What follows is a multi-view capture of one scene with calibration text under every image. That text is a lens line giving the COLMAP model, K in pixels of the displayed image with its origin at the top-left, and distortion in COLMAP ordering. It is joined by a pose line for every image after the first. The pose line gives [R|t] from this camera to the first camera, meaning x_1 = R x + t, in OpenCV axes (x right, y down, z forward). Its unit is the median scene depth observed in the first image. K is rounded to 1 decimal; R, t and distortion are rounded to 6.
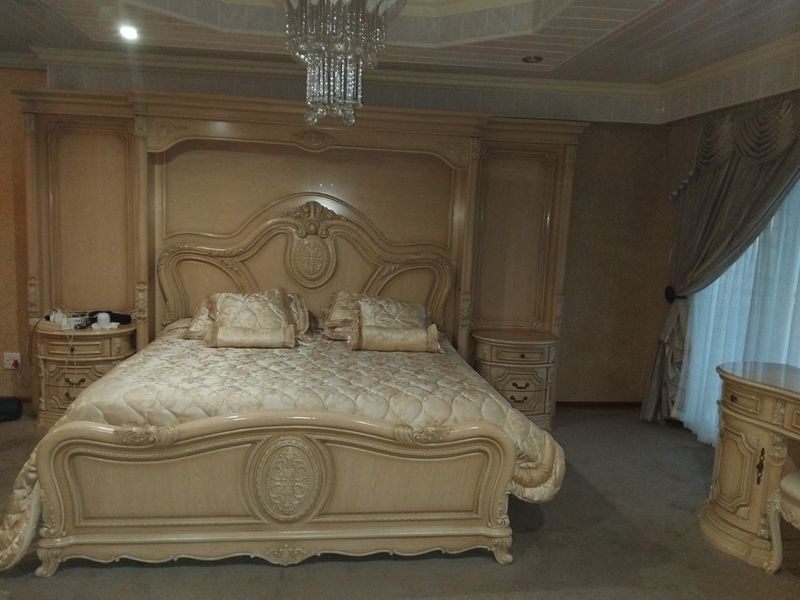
lens RADIAL K [[626.9, 0, 394.3], [0, 626.9, 294.3], [0, 0, 1]] dist [0.064365, -0.128019]
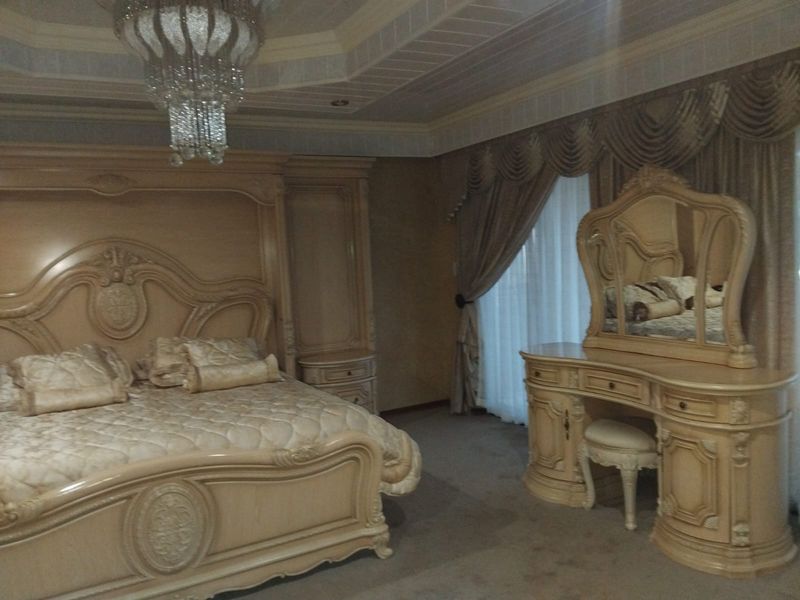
lens RADIAL K [[626.9, 0, 399.1], [0, 626.9, 292.2], [0, 0, 1]] dist [0.064365, -0.128019]
pose [[0.923804, -0.112011, 0.366114, -0.124346], [0.133232, 0.990531, -0.033130, 0.010450], [-0.358936, 0.079384, 0.929980, -0.046076]]
